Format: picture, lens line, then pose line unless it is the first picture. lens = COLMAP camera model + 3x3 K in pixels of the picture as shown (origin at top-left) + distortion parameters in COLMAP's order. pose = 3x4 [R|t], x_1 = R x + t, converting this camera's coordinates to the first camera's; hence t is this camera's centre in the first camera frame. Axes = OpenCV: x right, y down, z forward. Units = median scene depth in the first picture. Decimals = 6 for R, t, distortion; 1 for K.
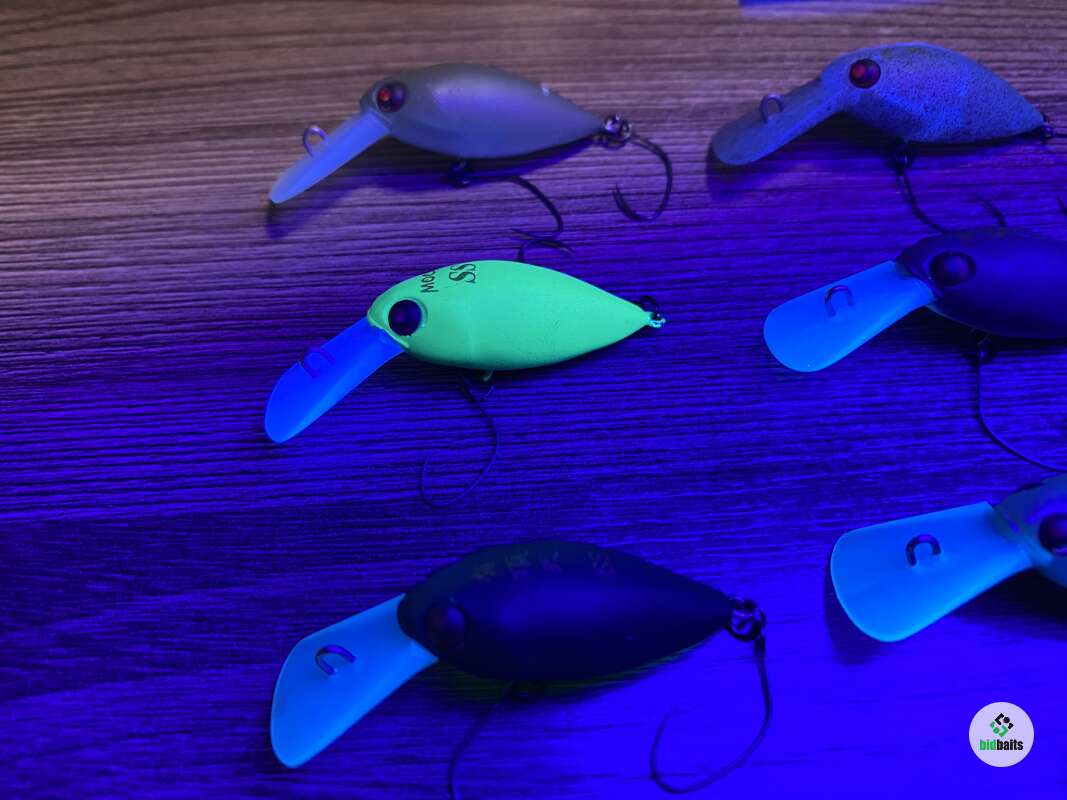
lens RADIAL K [[779.0, 0, 543.5], [0, 779.0, 400.4], [0, 0, 1]] dist [-0.037389, 0.007444]
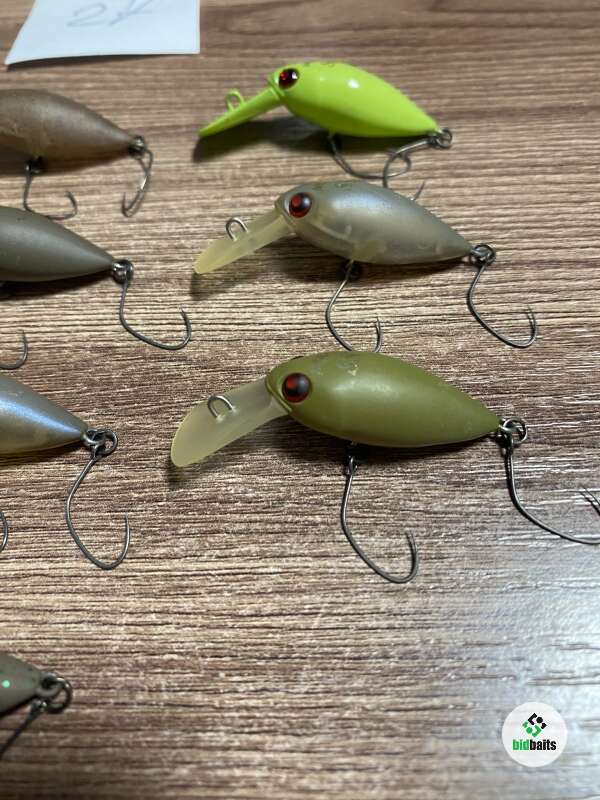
lens RADIAL K [[596.0, 0, 319.5], [0, 596.0, 385.5], [0, 0, 1]] dist [-0.006489, -0.037331]
pose [[0.997264, 0.033049, -0.066118, 1.097936], [-0.035088, 0.998936, -0.029913, 0.111150], [0.065059, 0.032151, 0.997363, -0.066095]]
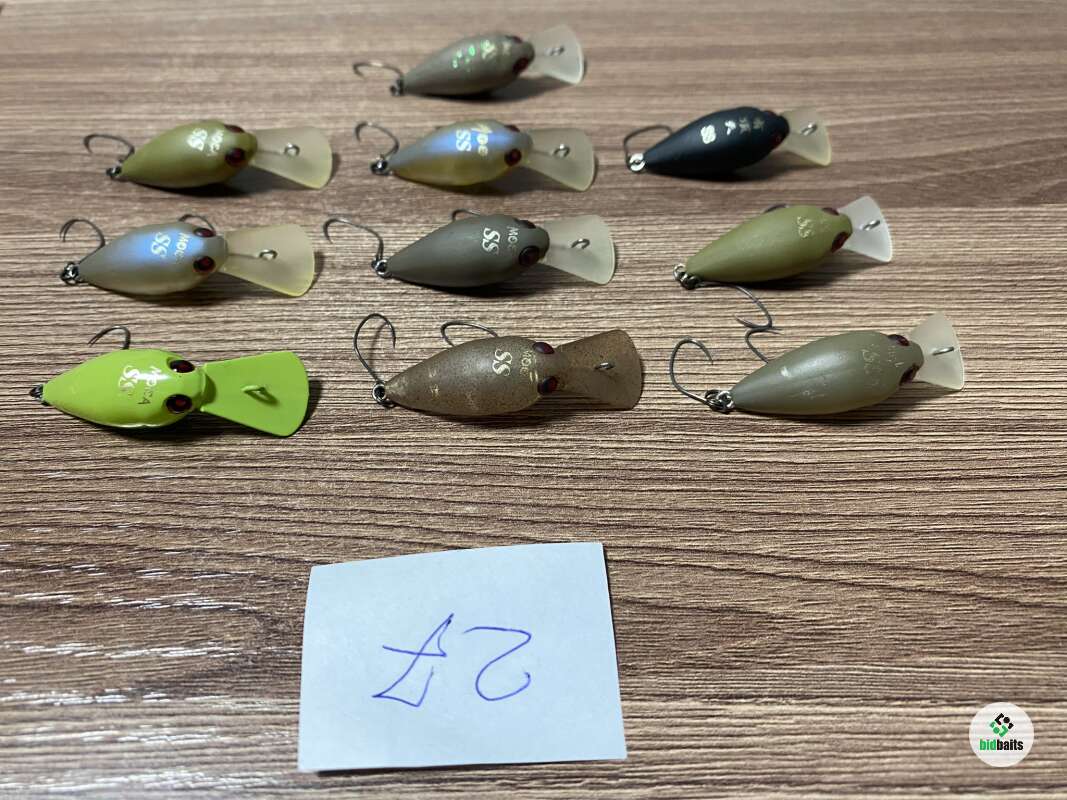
lens RADIAL K [[758.3, 0, 533.5], [0, 758.3, 400.0], [0, 0, 1]] dist [-0.006812, -0.013512]
pose [[-0.999882, 0.002037, 0.015203, 0.388642], [0.012536, -0.462655, 0.886450, -1.500712], [0.008839, 0.886536, 0.462575, 0.440746]]
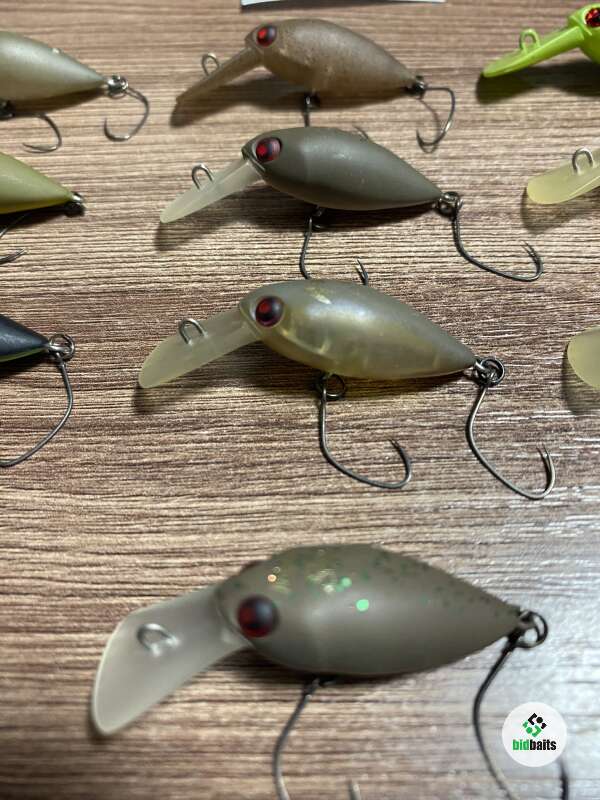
lens RADIAL K [[584.1, 0, 321.0], [0, 584.1, 390.3], [0, 0, 1]] dist [-0.037389, 0.007444]
pose [[0.998404, 0.043331, -0.036224, 0.548689], [-0.044569, 0.998424, -0.034102, 0.237665], [0.034689, 0.035662, 0.998762, -0.022705]]
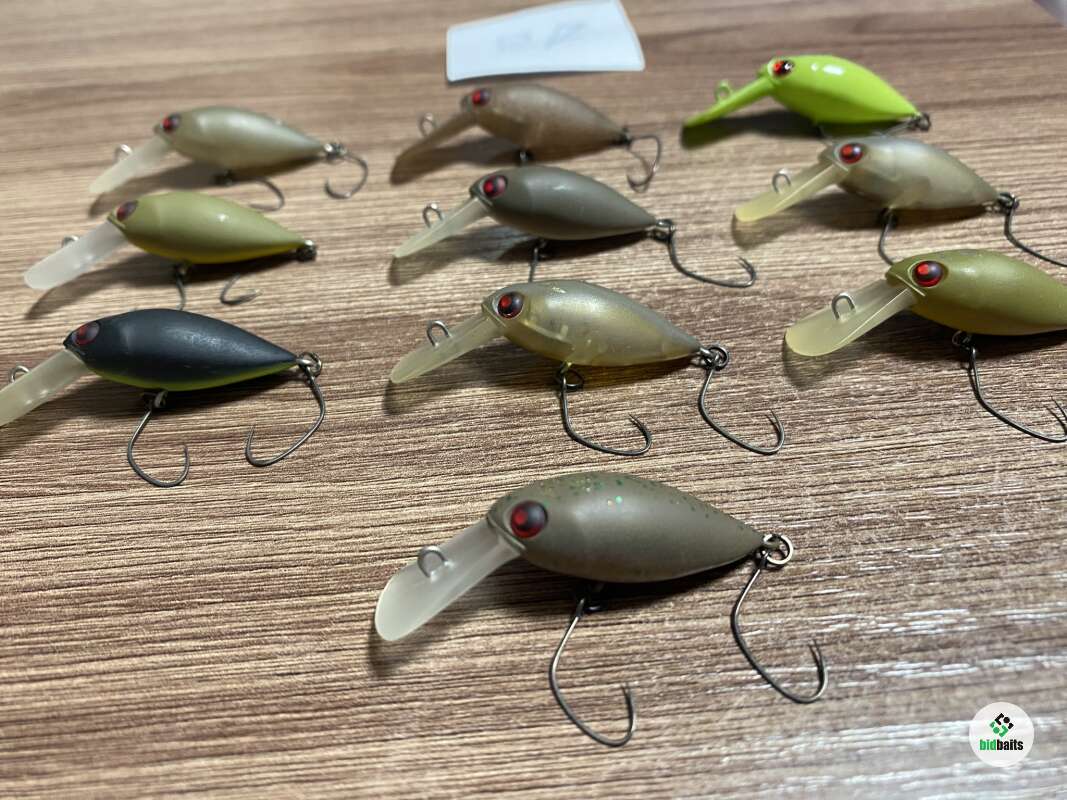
lens RADIAL K [[794.9, 0, 533.5], [0, 794.9, 400.0], [0, 0, 1]] dist [-0.006489, -0.037331]
pose [[0.999611, -0.022784, -0.016109, 0.500394], [0.017617, 0.963020, -0.268852, 0.533721], [0.021639, 0.268463, 0.963047, -0.325766]]
